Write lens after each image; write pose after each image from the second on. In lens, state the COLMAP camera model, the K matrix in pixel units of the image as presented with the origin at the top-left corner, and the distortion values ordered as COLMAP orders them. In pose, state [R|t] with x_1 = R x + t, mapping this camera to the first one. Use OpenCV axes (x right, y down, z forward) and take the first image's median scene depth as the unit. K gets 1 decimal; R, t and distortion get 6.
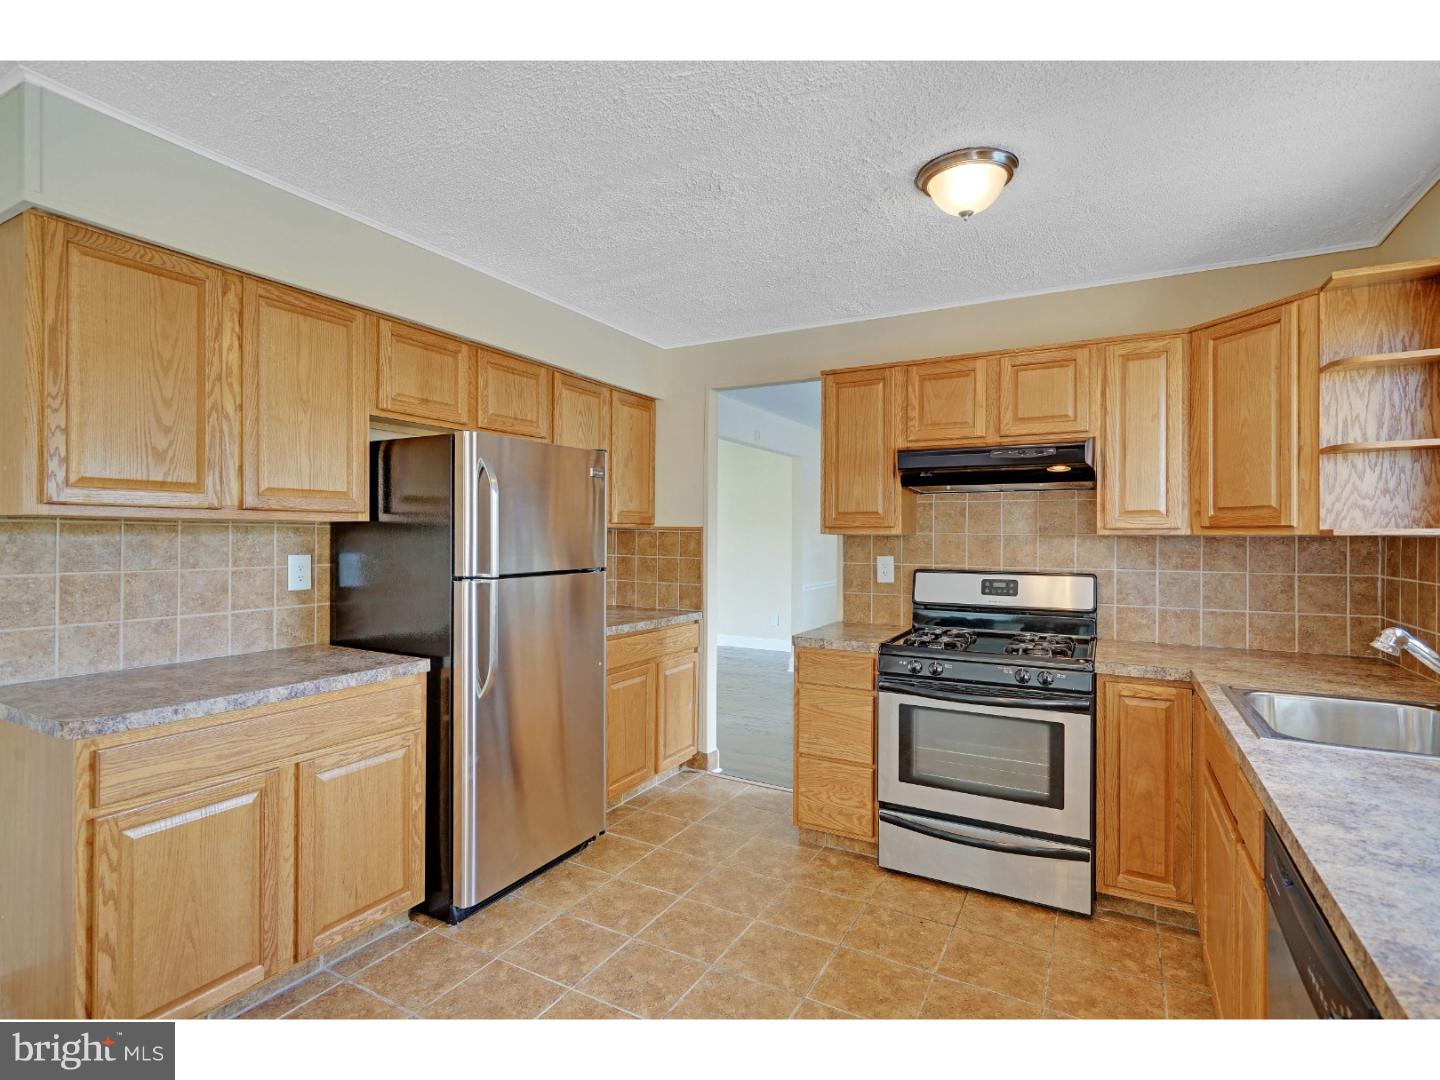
lens RADIAL K [[714.3, 0, 720.0], [0, 714.3, 540.0], [0, 0, 1]] dist [-0.001073, -0.000126]
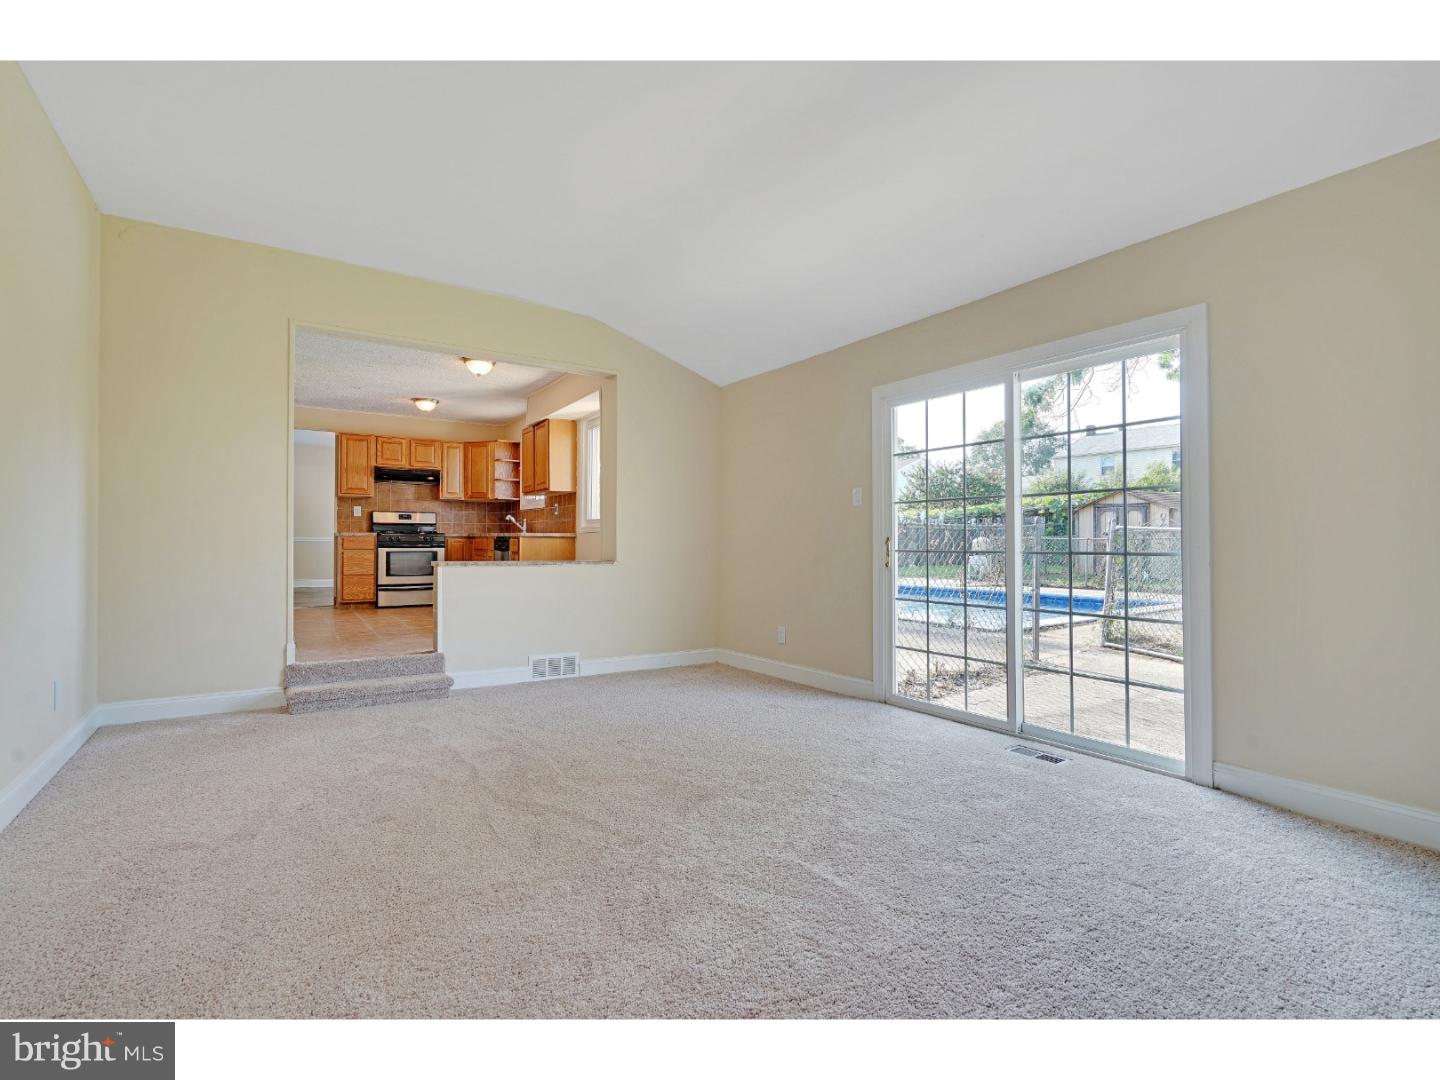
lens RADIAL K [[714.3, 0, 720.0], [0, 714.3, 540.0], [0, 0, 1]] dist [-0.001073, -0.000126]
pose [[0.487745, -0.002164, 0.872983, -1.673972], [-0.000090, 0.999997, 0.002529, 0.168398], [-0.872986, -0.001312, 0.487743, -1.693096]]
